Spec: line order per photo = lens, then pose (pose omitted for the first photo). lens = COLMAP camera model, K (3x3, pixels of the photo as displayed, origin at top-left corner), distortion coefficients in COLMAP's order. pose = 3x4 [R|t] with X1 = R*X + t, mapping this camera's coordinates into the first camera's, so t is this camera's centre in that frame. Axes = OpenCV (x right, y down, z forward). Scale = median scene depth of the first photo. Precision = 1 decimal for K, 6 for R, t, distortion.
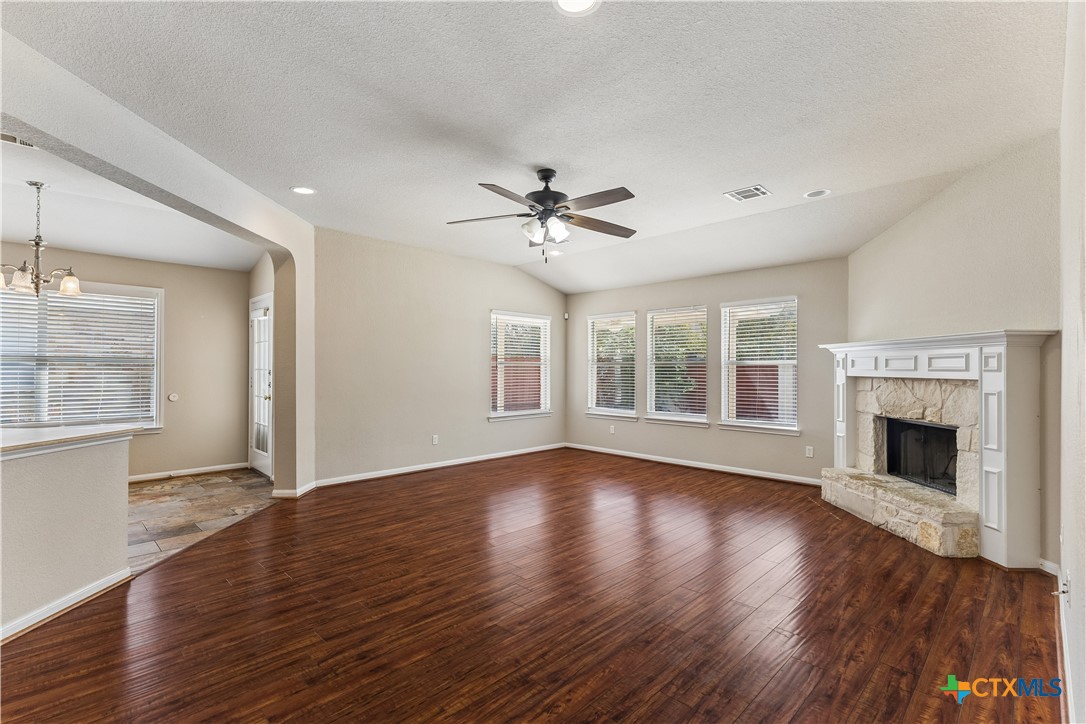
lens RADIAL K [[494.1, 0, 558.0], [0, 494.1, 362.9], [0, 0, 1]] dist [0.003084, 0.000320]
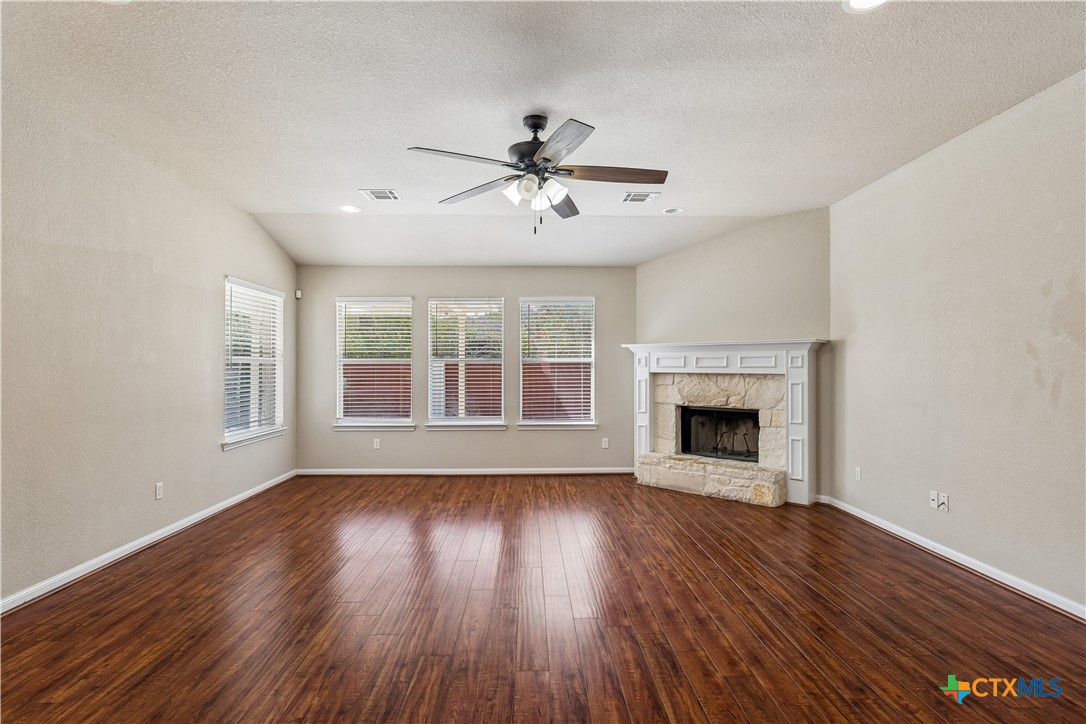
lens RADIAL K [[552.7, 0, 543.0], [0, 552.7, 362.0], [0, 0, 1]] dist [-0.005872, -0.000687]
pose [[0.698995, 0.002130, 0.715124, -0.557158], [-0.005190, 0.999984, 0.002095, 0.001136], [-0.715108, -0.005176, 0.698995, 0.320338]]
